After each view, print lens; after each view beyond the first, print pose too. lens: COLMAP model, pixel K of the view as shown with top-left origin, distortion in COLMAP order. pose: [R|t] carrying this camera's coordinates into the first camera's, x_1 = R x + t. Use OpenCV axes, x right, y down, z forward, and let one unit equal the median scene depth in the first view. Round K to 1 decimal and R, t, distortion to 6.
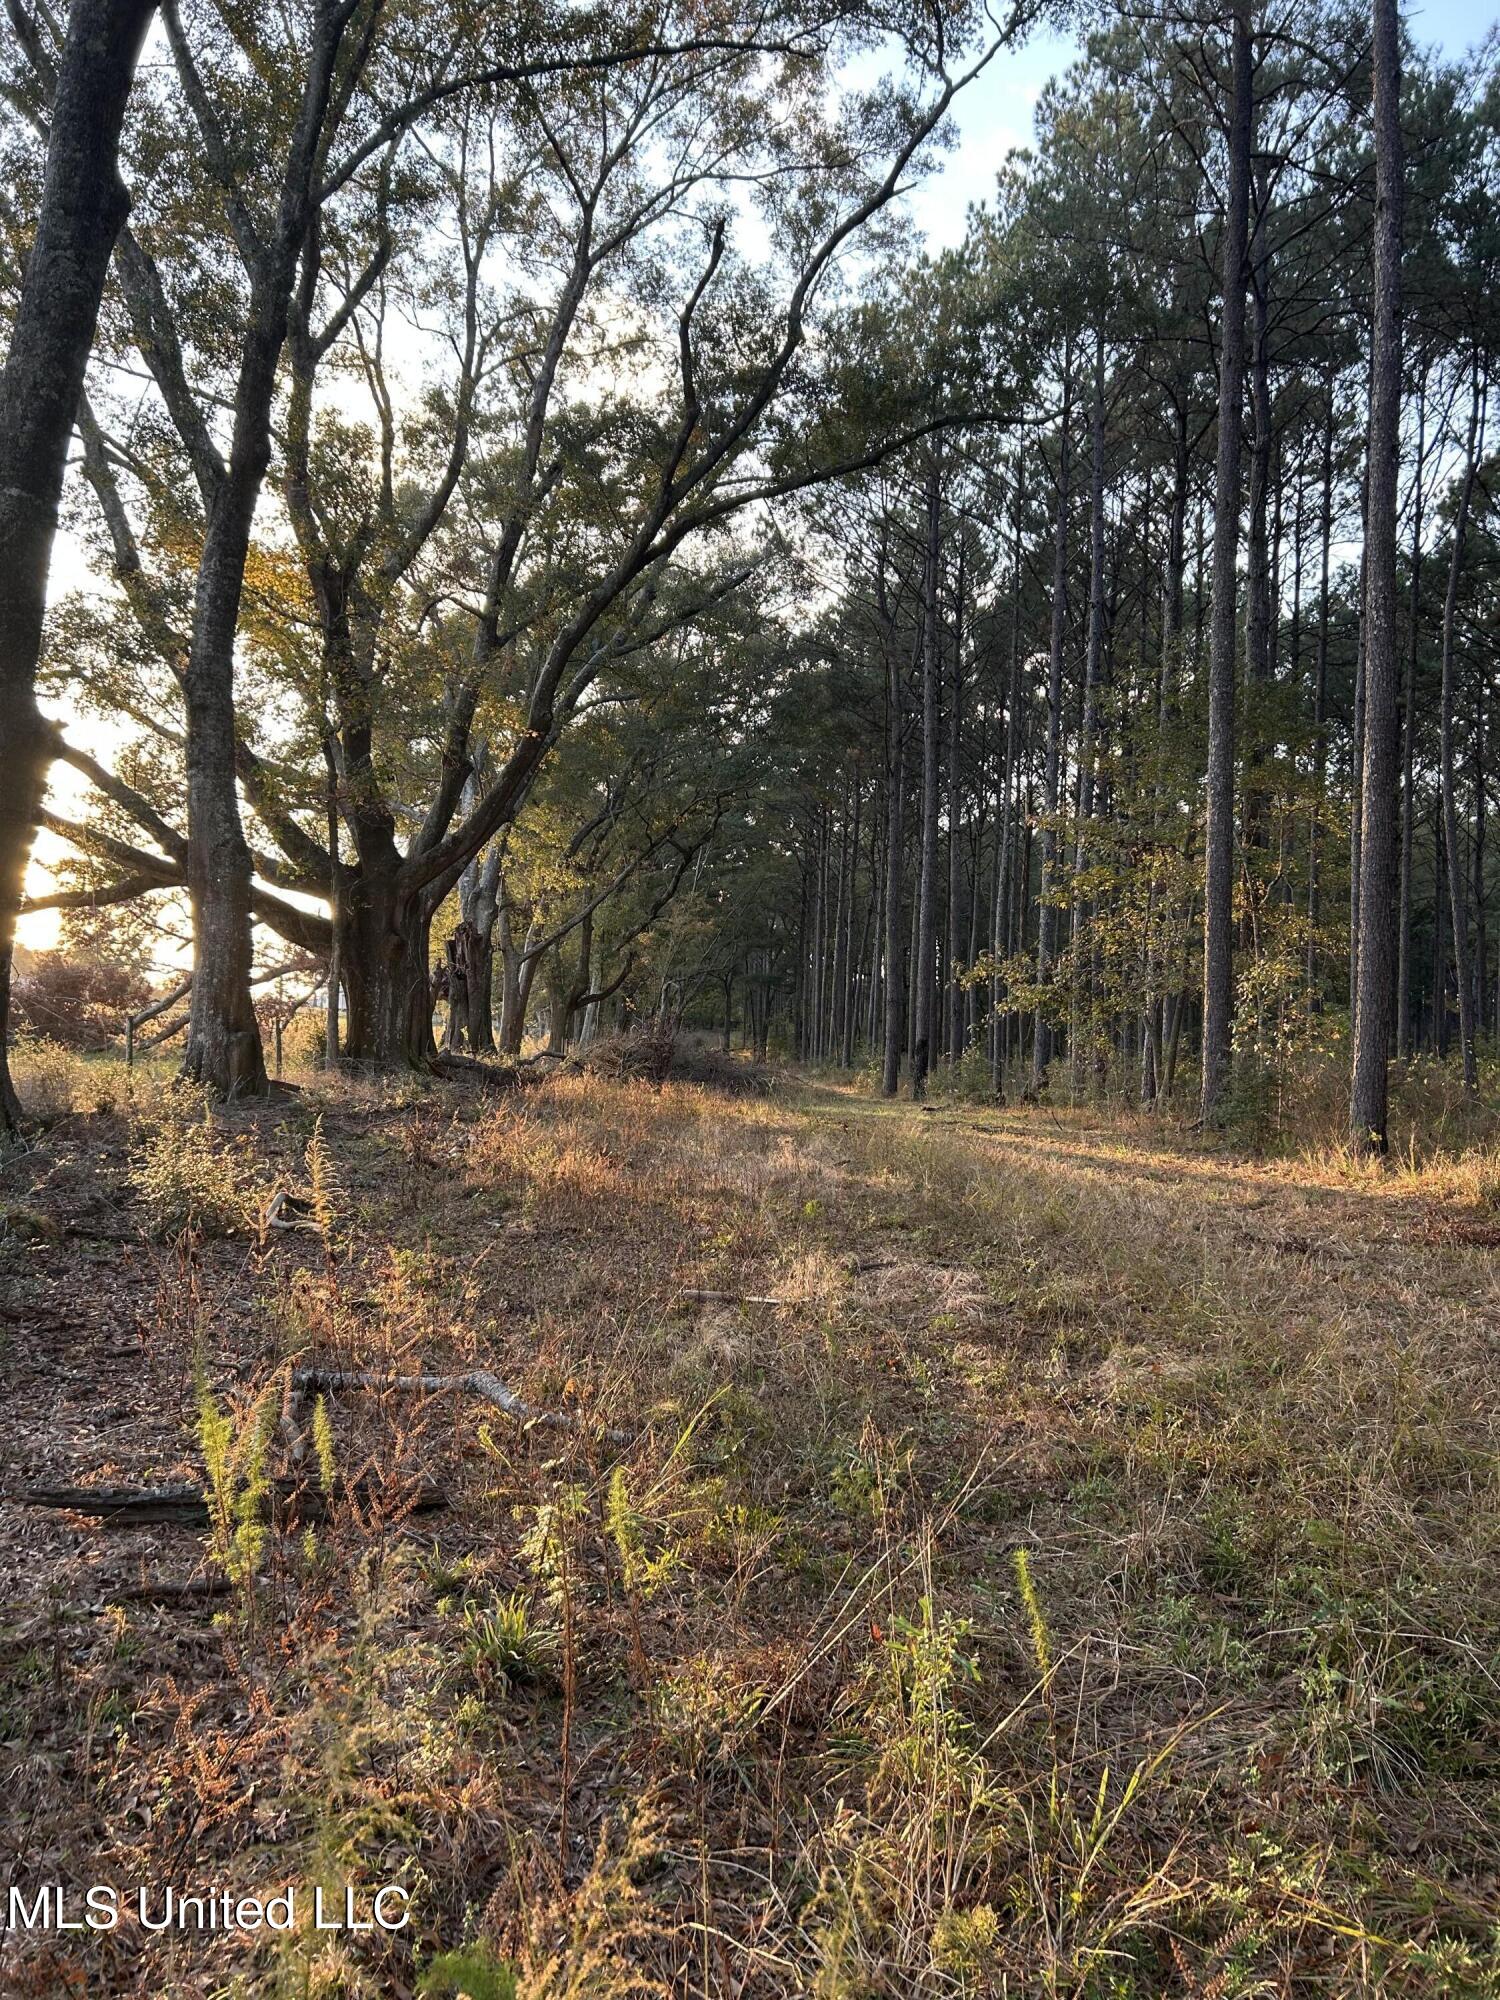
lens RADIAL K [[1502.6, 0, 748.3], [0, 1502.6, 1006.0], [0, 0, 1]] dist [0.039728, -0.029961]
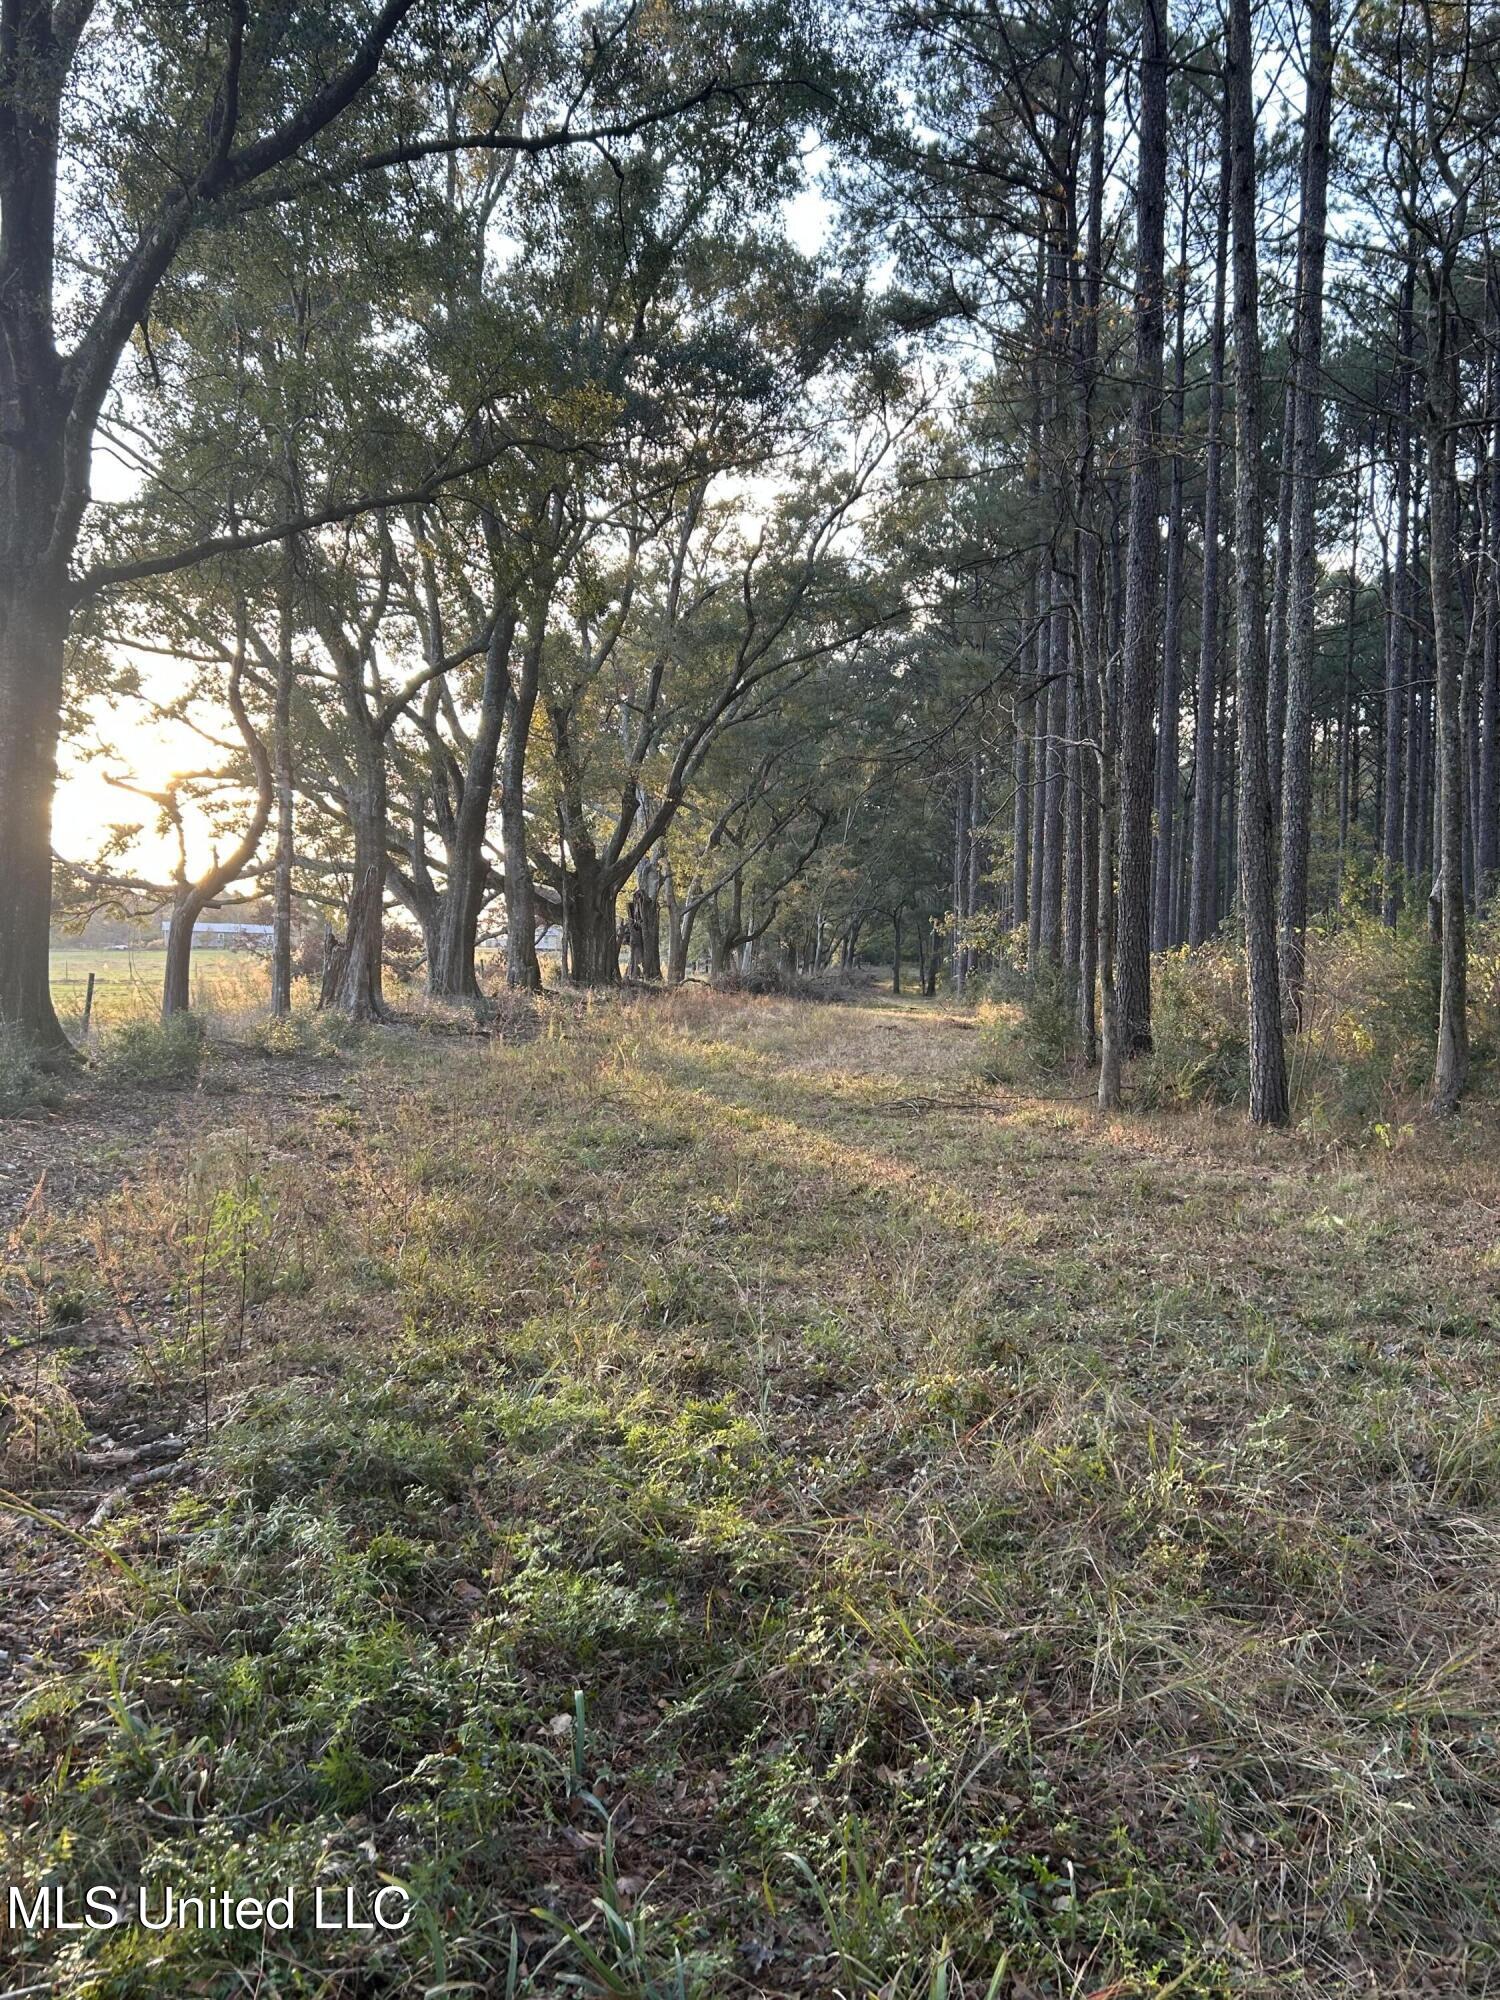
lens RADIAL K [[1632.2, 0, 750.2], [0, 1632.2, 995.4], [0, 0, 1]] dist [0.000638, 0.000014]
pose [[0.991896, -0.009413, -0.126706, 0.111282], [0.013796, 0.999335, 0.033757, -0.006250], [0.126304, -0.035231, 0.991366, -0.527676]]
